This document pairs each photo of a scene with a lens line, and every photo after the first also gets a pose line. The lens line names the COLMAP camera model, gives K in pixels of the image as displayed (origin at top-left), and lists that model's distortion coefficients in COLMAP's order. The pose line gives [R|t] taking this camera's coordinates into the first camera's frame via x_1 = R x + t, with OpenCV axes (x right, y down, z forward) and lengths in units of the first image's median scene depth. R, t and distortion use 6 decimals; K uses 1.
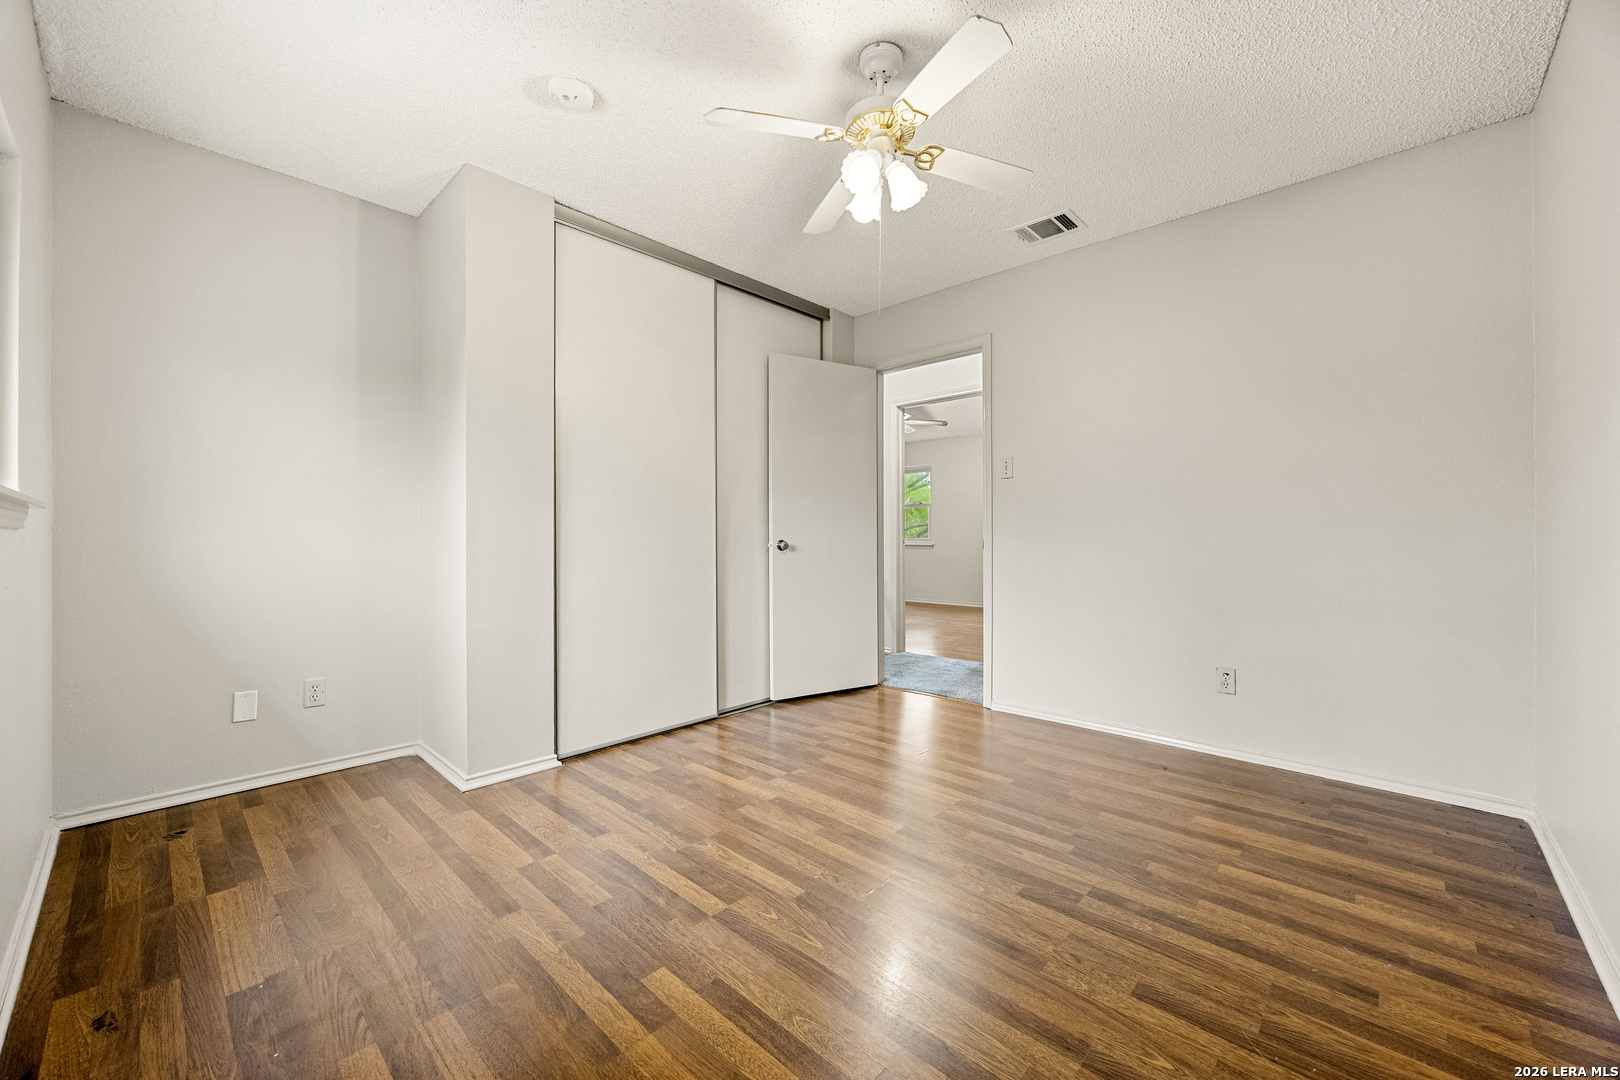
lens RADIAL K [[626.3, 0, 806.4], [0, 626.3, 531.8], [0, 0, 1]] dist [-0.002405, 0.000051]
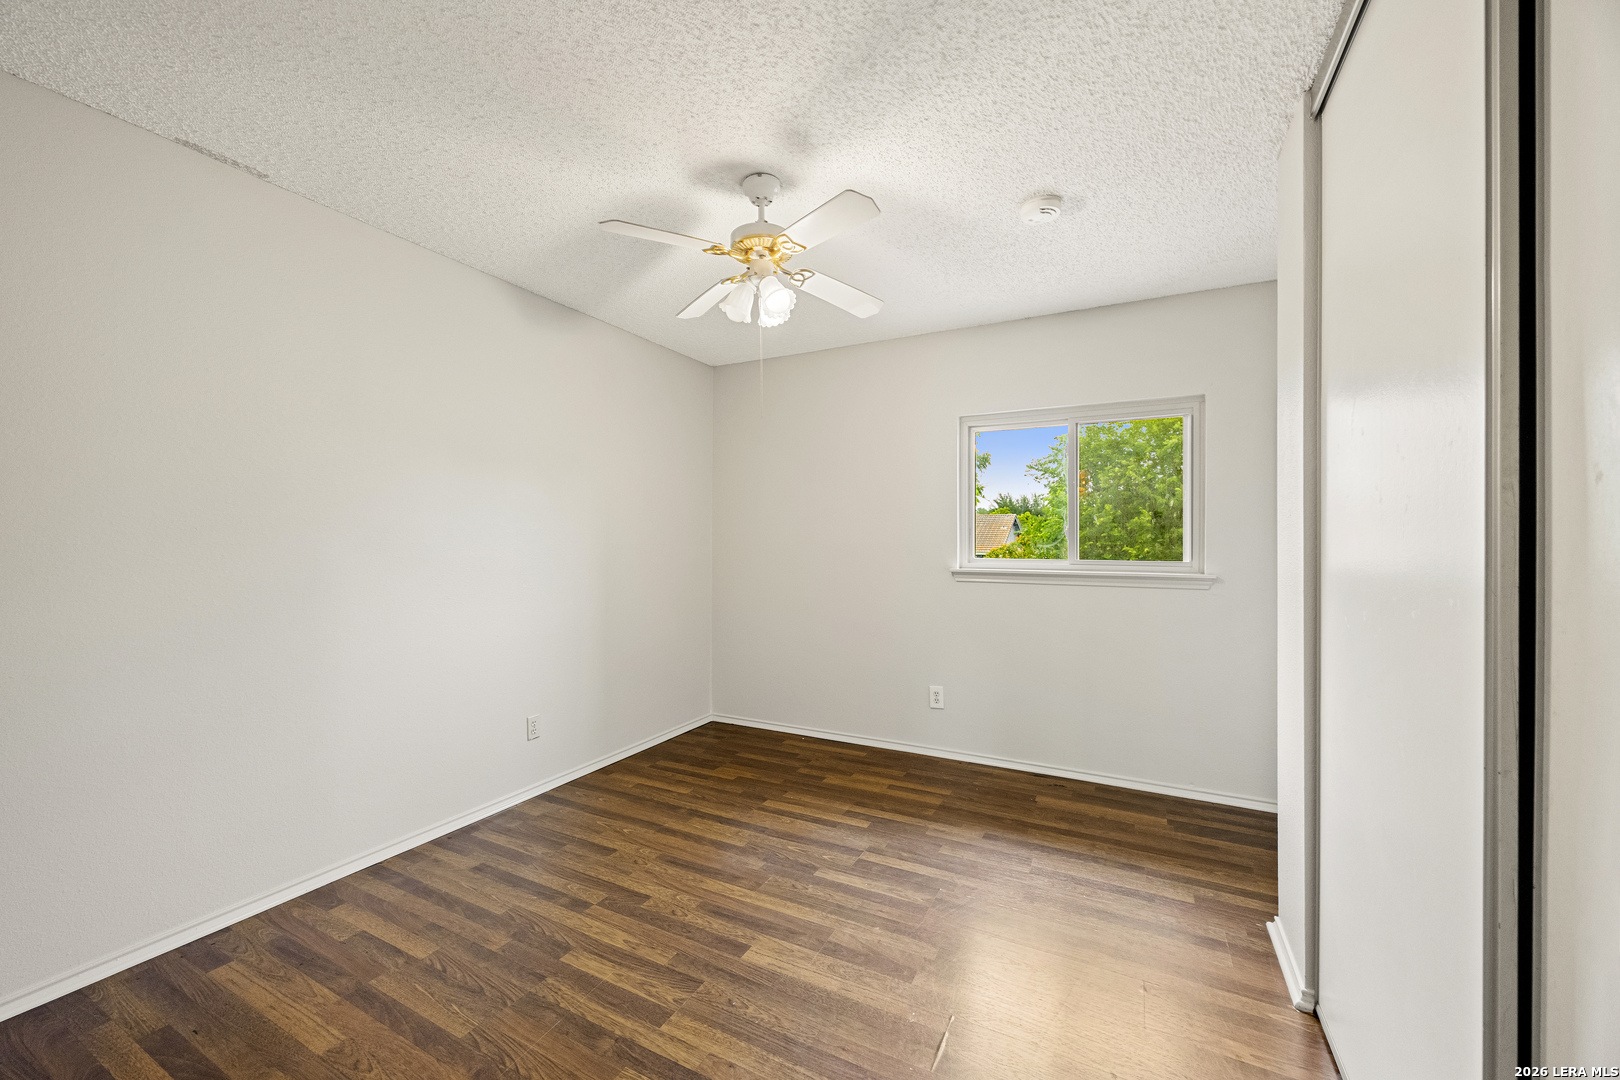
lens RADIAL K [[626.3, 0, 806.4], [0, 626.3, 531.8], [0, 0, 1]] dist [-0.002405, 0.000051]
pose [[-0.963932, -0.001857, -0.266143, 0.373769], [0.002756, 0.999852, -0.016959, -0.136343], [0.266136, -0.017081, -0.963784, 2.321830]]
